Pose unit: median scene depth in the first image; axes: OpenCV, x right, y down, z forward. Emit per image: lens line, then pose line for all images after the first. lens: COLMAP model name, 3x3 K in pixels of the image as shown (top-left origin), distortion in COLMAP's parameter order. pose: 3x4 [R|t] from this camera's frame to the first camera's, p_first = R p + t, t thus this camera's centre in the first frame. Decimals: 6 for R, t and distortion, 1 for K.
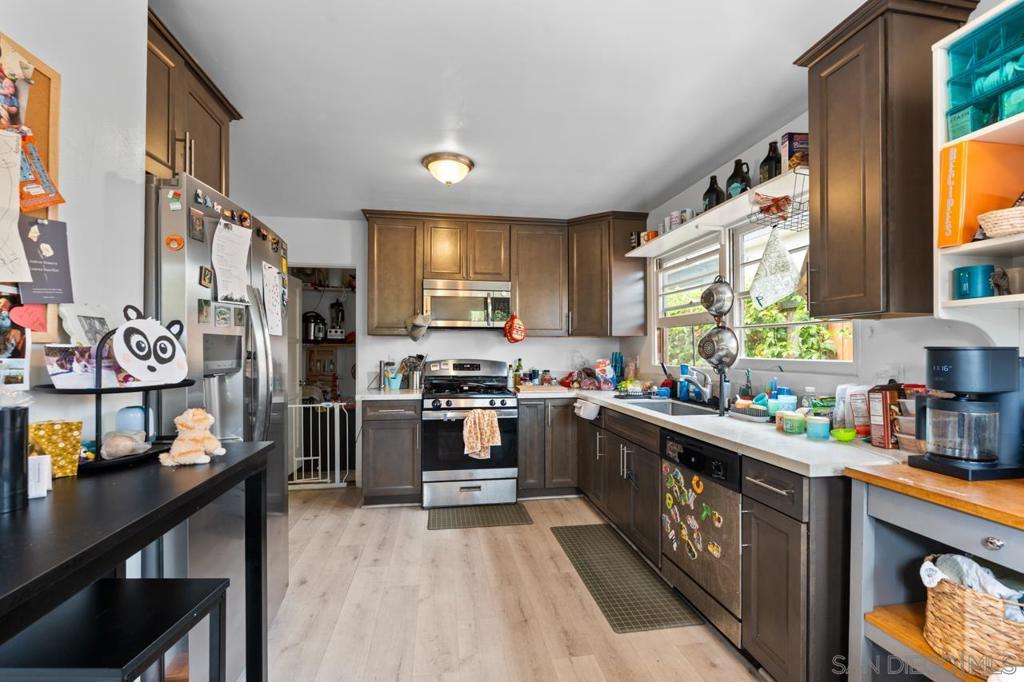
lens RADIAL K [[445.5, 0, 510.5], [0, 445.5, 341.2], [0, 0, 1]] dist [-0.004081, -0.000448]
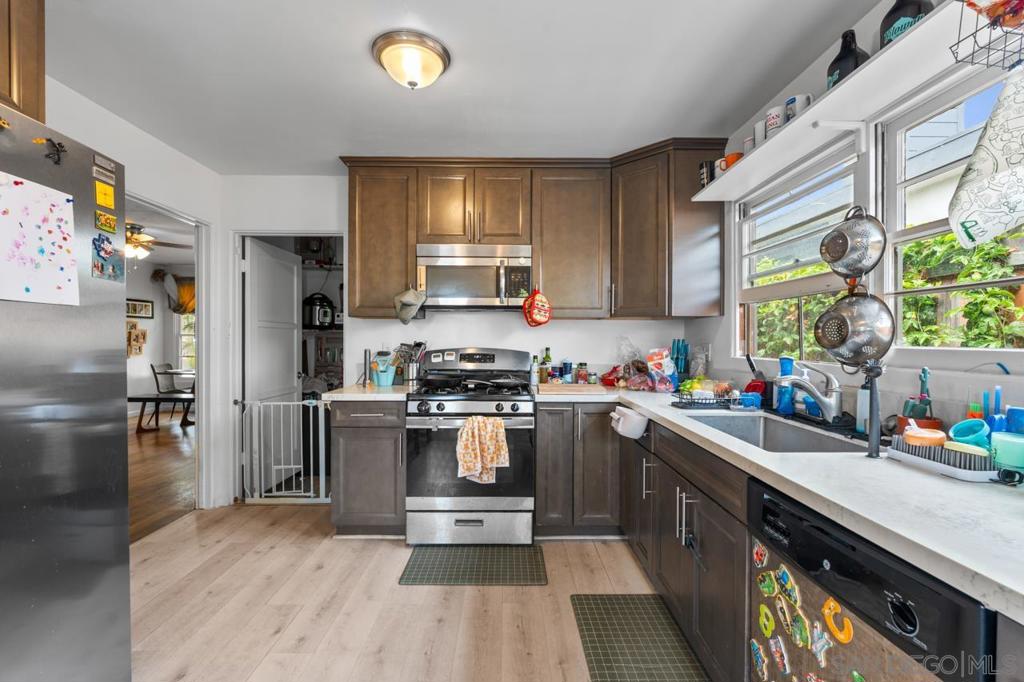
lens RADIAL K [[447.3, 0, 509.5], [0, 447.3, 341.4], [0, 0, 1]] dist [-0.006389, 0.000405]
pose [[0.988963, 0.002584, -0.148142, 0.082962], [0.000784, 0.999743, 0.022672, 0.012749], [0.148163, -0.022537, 0.988706, 0.273034]]
